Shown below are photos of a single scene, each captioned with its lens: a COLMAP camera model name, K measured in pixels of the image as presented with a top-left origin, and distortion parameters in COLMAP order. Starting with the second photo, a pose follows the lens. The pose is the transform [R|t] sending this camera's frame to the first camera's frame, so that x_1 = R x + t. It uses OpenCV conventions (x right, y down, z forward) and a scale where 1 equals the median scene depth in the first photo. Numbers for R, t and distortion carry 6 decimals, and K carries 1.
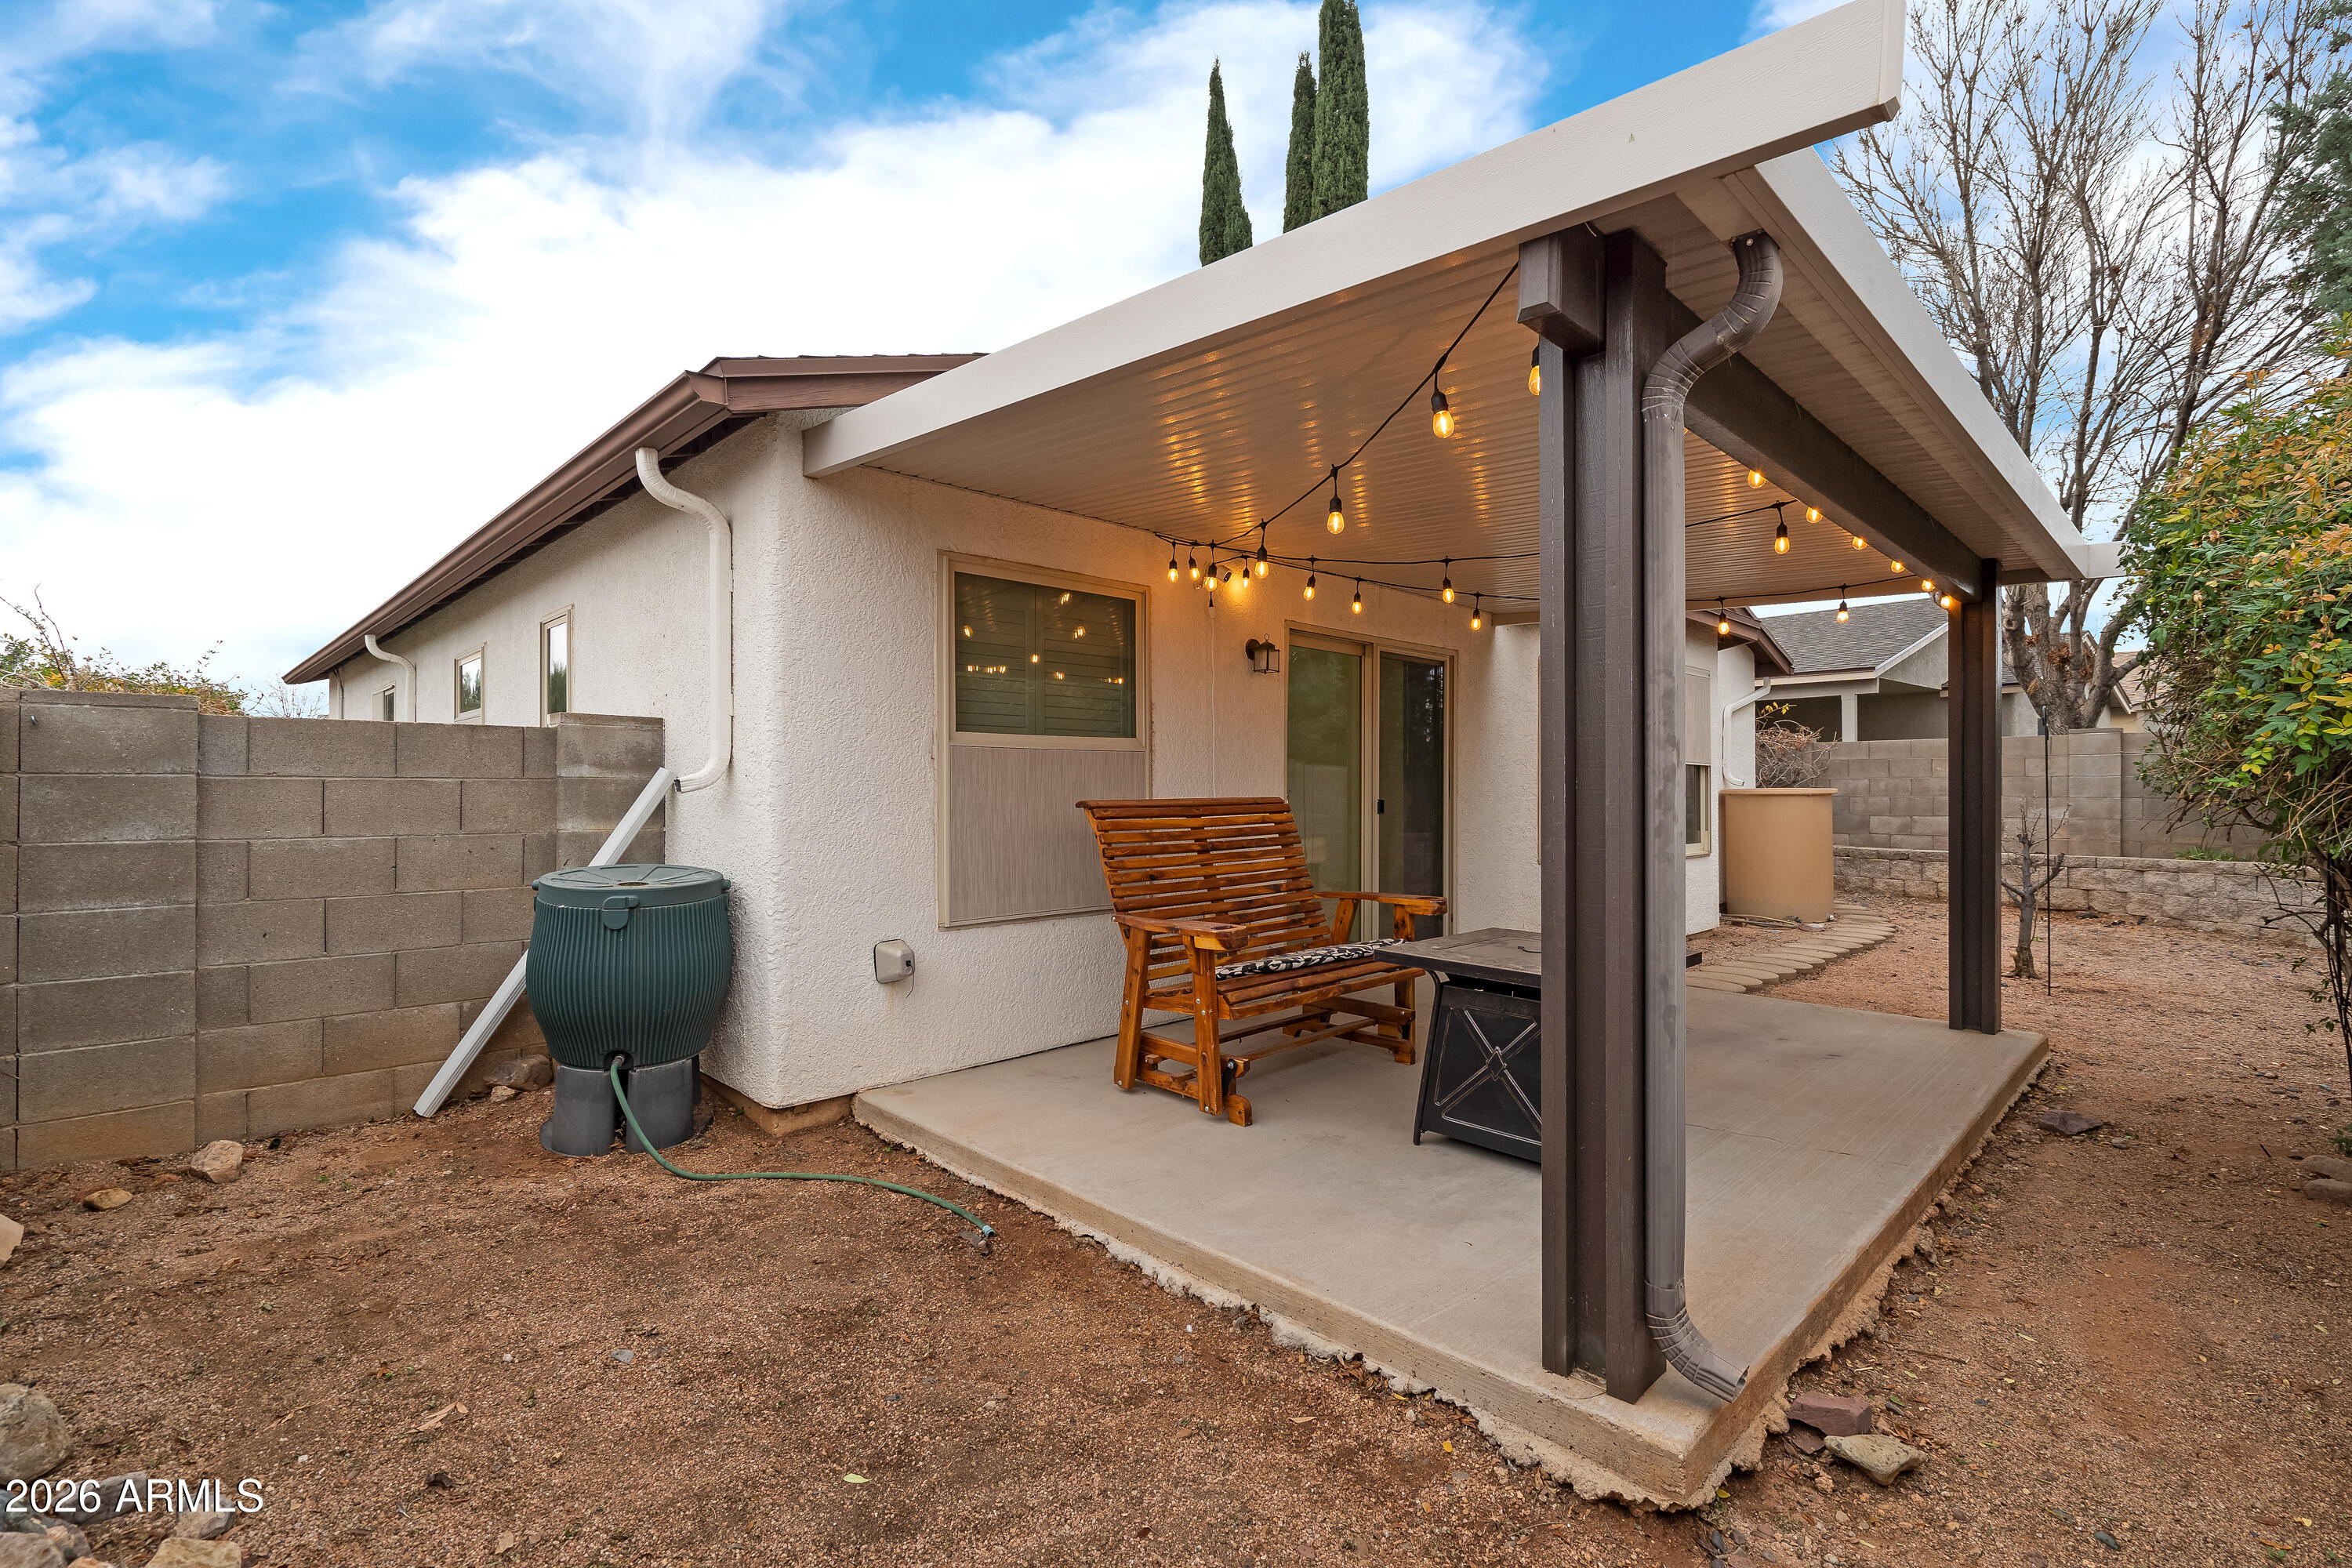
lens RADIAL K [[1068.6, 0, 1182.8], [0, 1068.6, 776.2], [0, 0, 1]] dist [-0.002024, 0.000313]
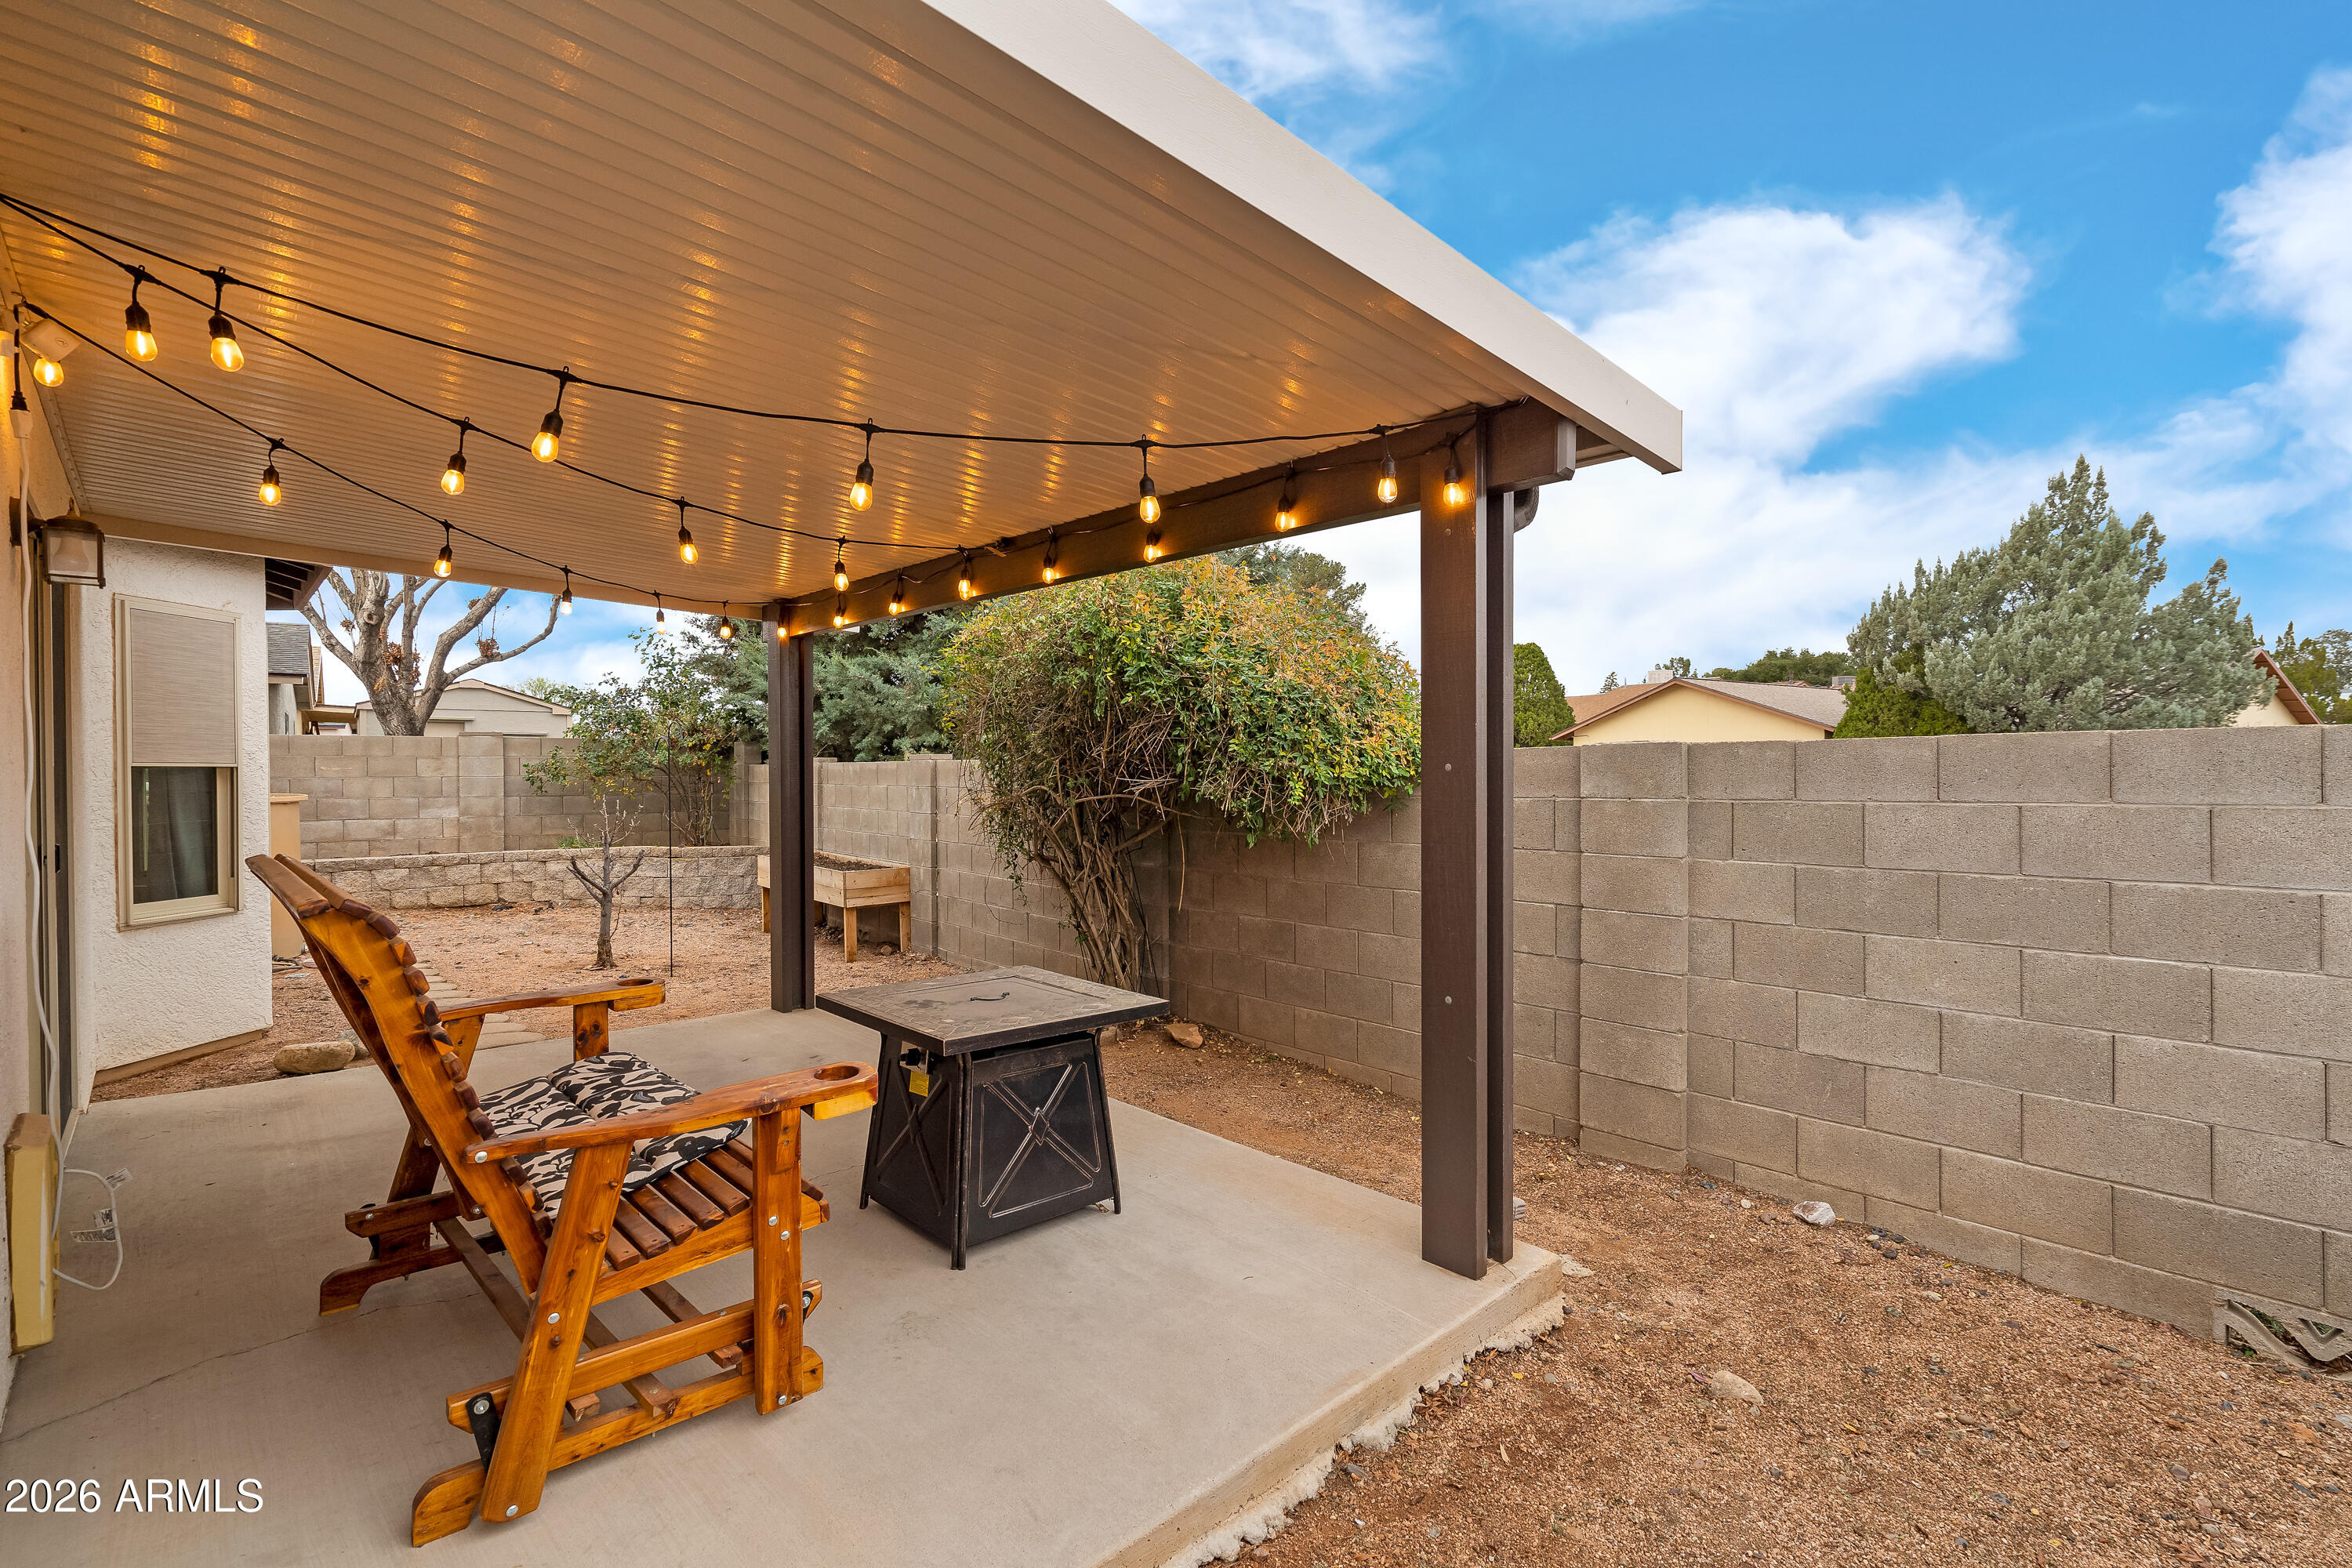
lens RADIAL K [[1068.6, 0, 1180.3], [0, 1068.6, 774.0], [0, 0, 1]] dist [-0.002024, 0.000313]
pose [[0.019368, -0.003922, 0.999805, -0.636770], [-0.005897, 0.999974, 0.004037, -0.035380], [-0.999795, -0.005974, 0.019344, 0.902694]]
